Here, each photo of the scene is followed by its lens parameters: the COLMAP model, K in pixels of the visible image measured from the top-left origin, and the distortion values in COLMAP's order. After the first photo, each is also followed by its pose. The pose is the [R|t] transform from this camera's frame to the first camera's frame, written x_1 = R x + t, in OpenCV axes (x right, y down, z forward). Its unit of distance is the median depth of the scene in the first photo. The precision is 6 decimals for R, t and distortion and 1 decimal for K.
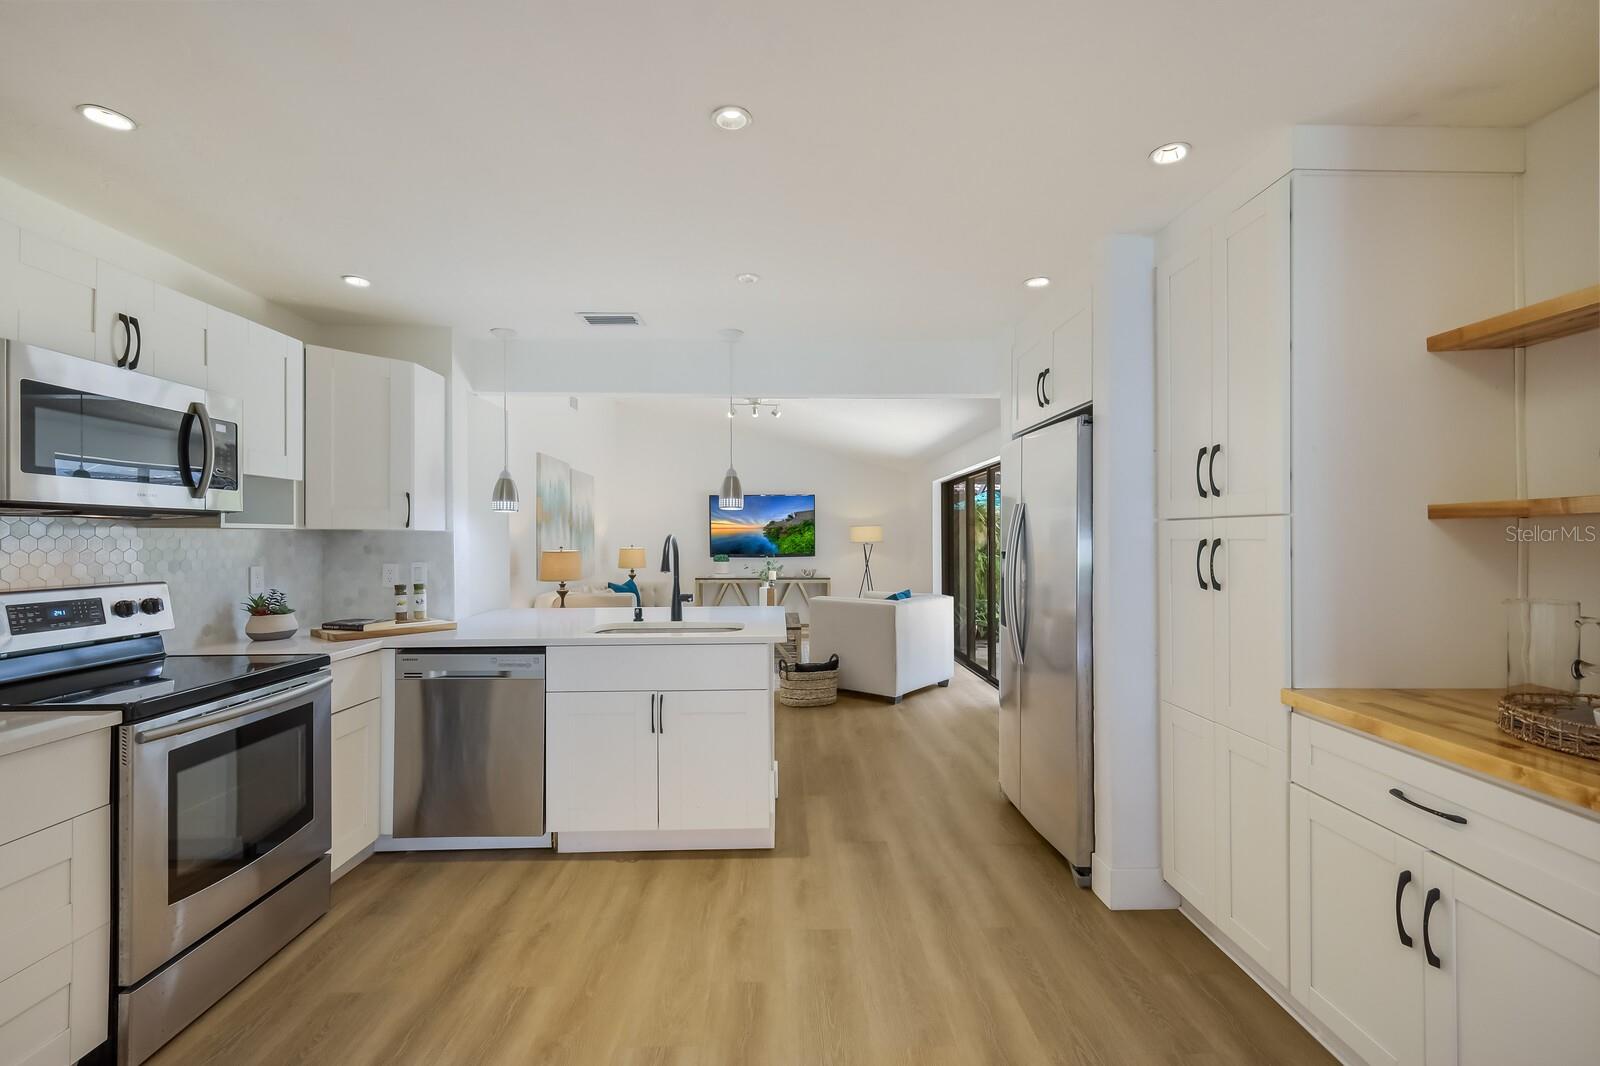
lens RADIAL K [[696.9, 0, 800.1], [0, 696.9, 533.2], [0, 0, 1]] dist [0.008244, 0.001485]
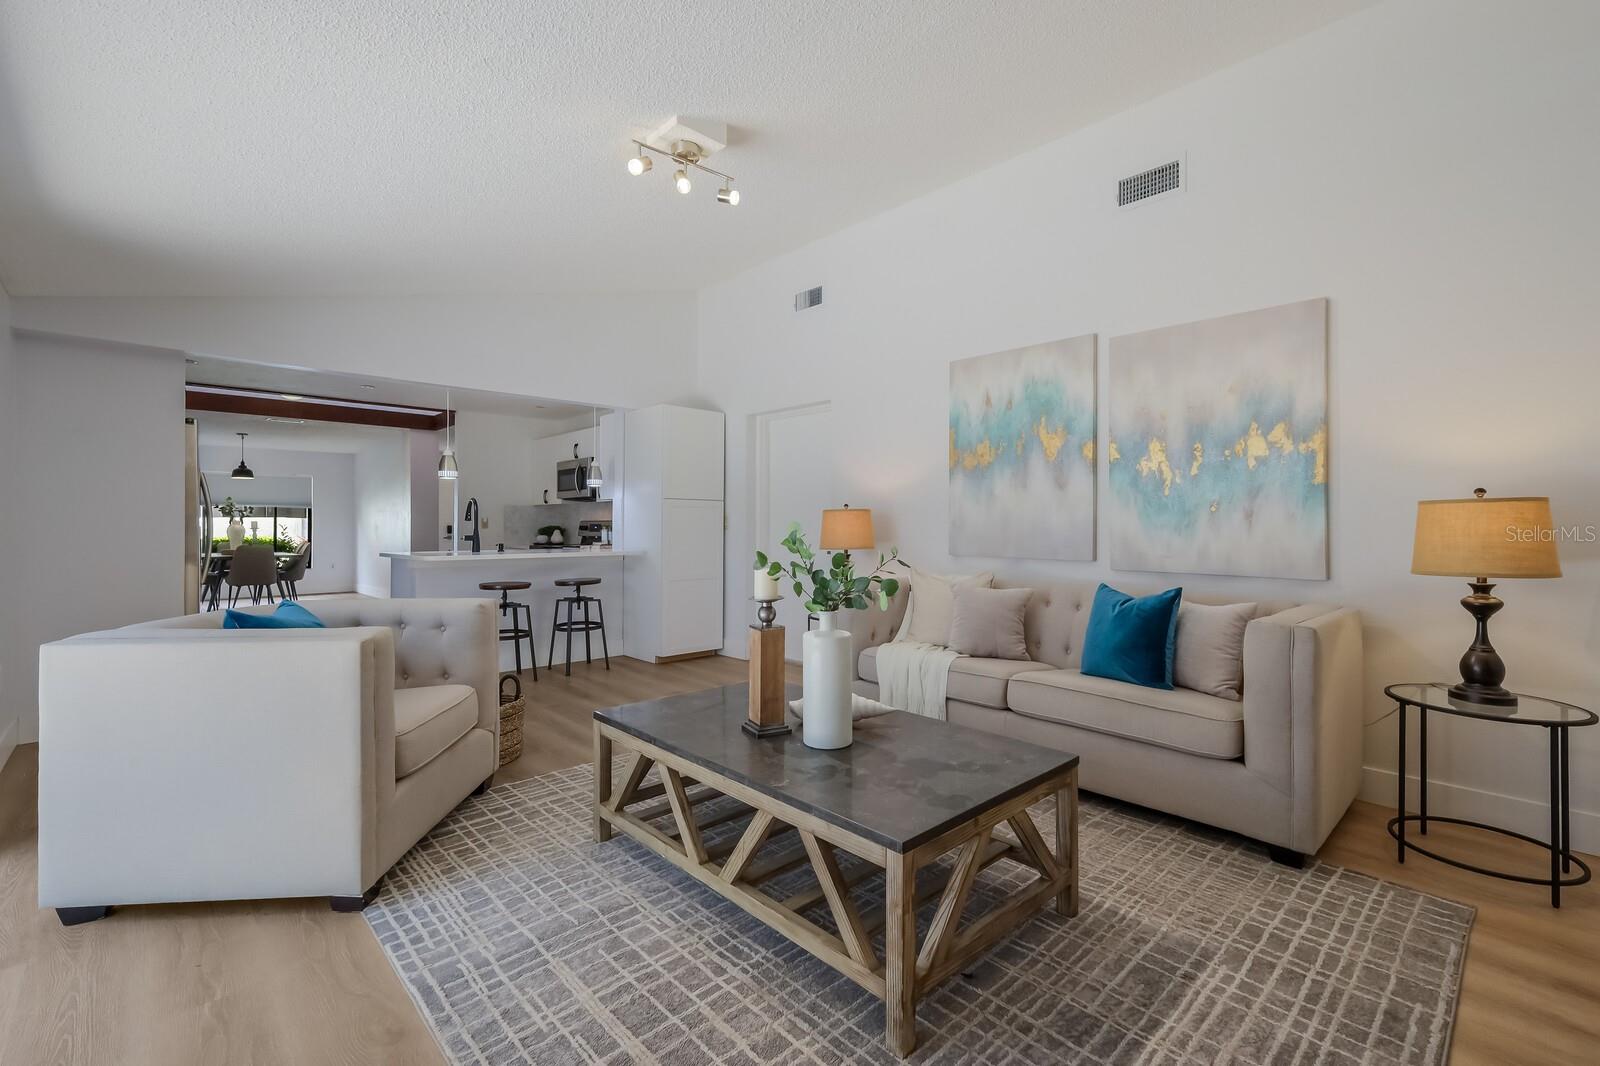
lens RADIAL K [[696.9, 0, 799.0], [0, 696.9, 518.7], [0, 0, 1]] dist [0.008244, 0.001485]
pose [[-0.749424, -0.006473, -0.662059, 0.386132], [0.006472, 0.999833, -0.017102, 0.097861], [0.662059, -0.017102, -0.749257, 3.198943]]
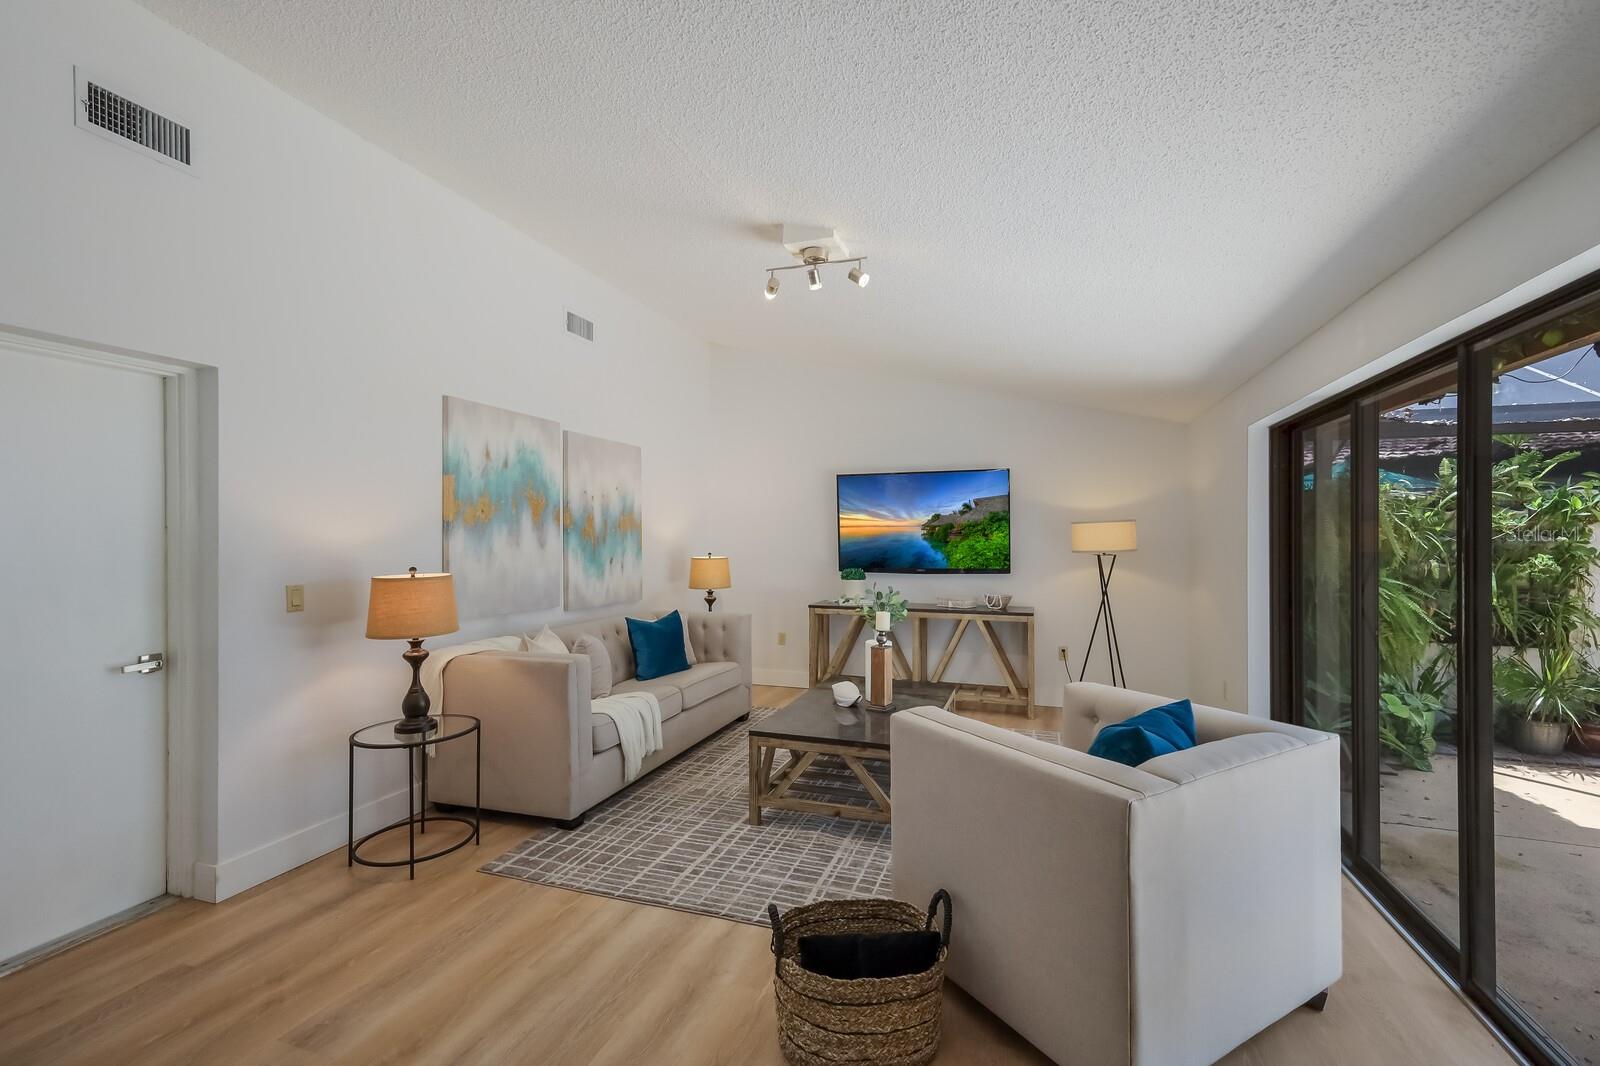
lens RADIAL K [[696.9, 0, 804.4], [0, 696.9, 532.2], [0, 0, 1]] dist [0.008244, 0.001485]
pose [[0.937634, -0.001035, -0.347621, 0.212916], [0.002983, 0.999983, 0.005069, -0.017159], [0.347610, -0.005790, 0.937621, 1.308513]]
